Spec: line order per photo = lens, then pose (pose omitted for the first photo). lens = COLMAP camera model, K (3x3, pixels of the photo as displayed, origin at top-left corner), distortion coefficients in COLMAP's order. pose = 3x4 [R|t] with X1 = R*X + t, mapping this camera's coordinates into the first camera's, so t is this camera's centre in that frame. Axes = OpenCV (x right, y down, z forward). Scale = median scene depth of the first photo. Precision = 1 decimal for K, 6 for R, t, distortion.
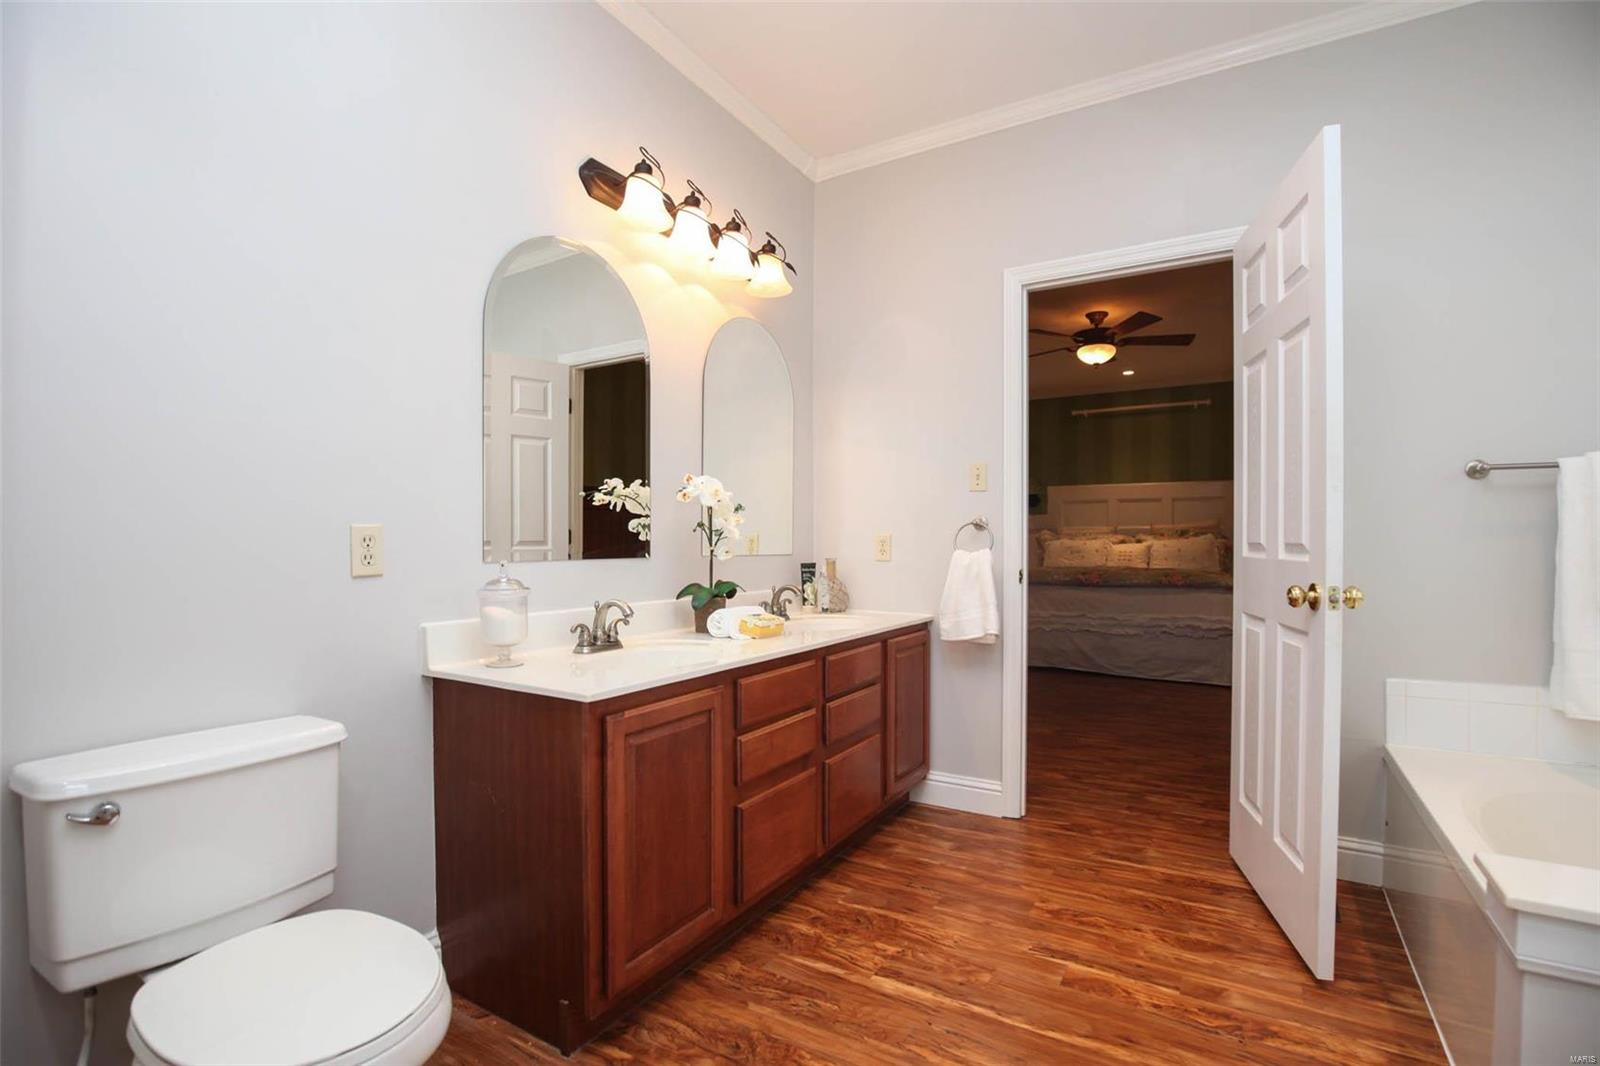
lens RADIAL K [[762.8, 0, 797.2], [0, 762.8, 542.7], [0, 0, 1]] dist [-0.017667, -0.000470]
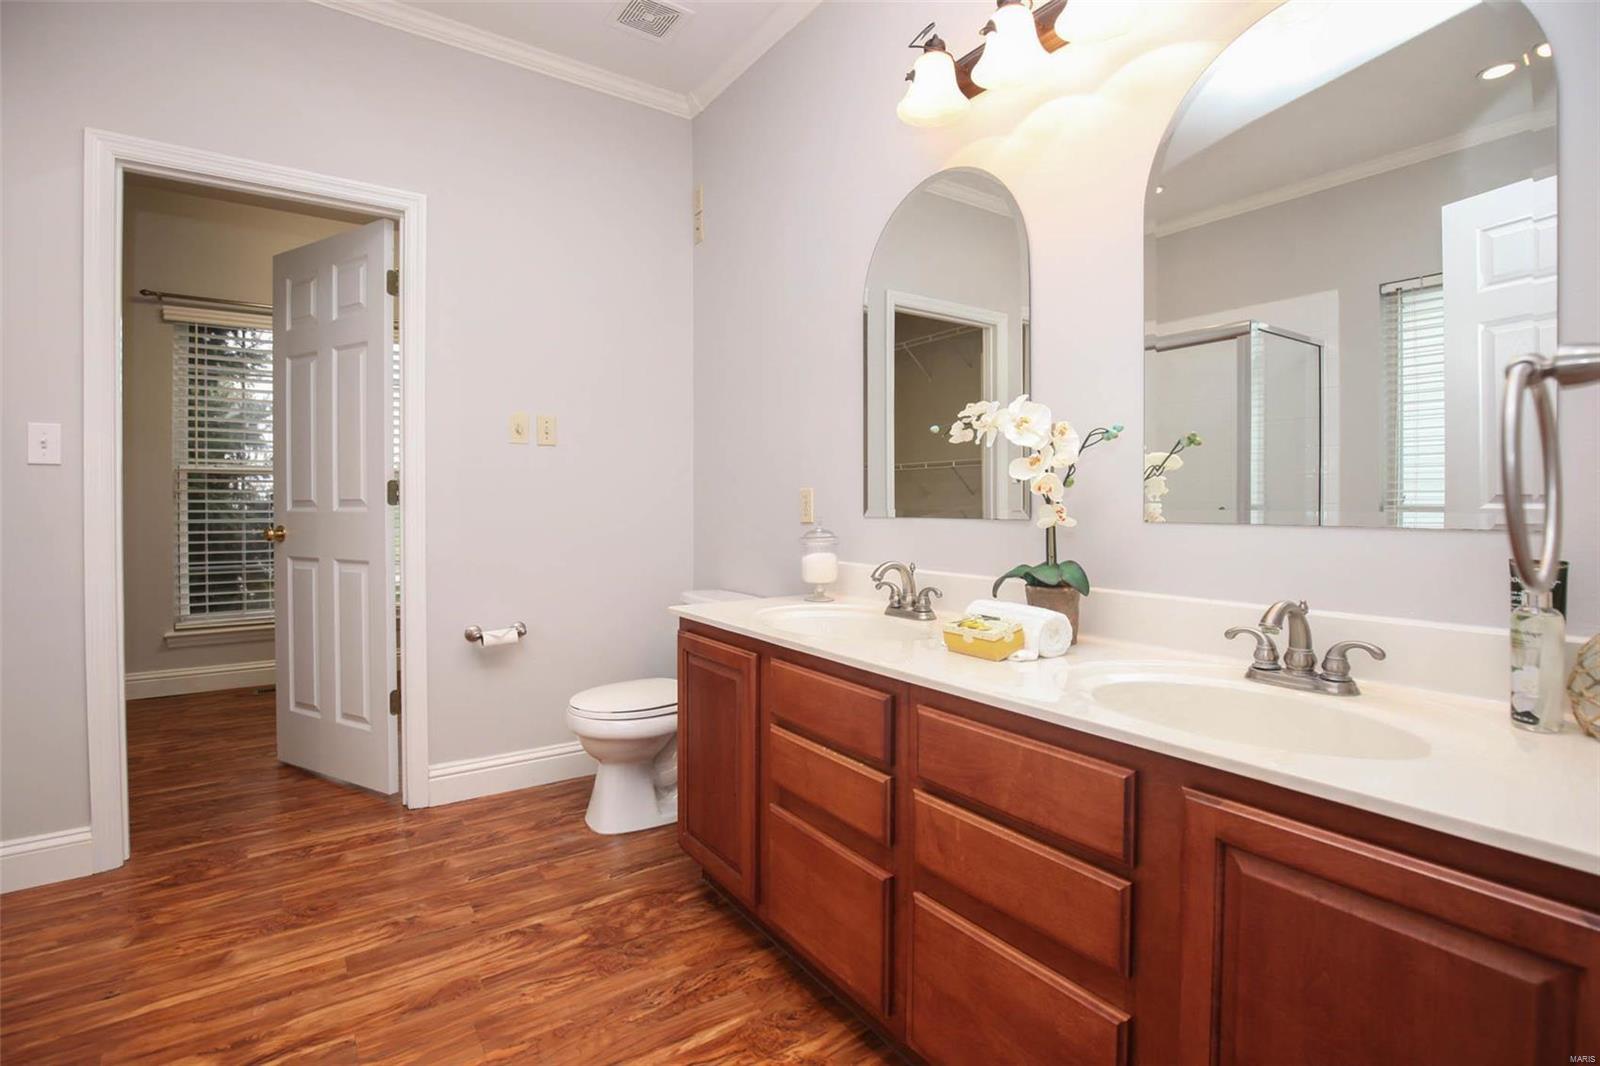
lens RADIAL K [[762.8, 0, 790.4], [0, 762.8, 501.9], [0, 0, 1]] dist [-0.017667, -0.000470]
pose [[-0.425520, -0.000578, -0.904949, 0.706586], [-0.001344, 0.999999, -0.000006, 0.003373], [0.904948, 0.001214, -0.425521, 1.408572]]
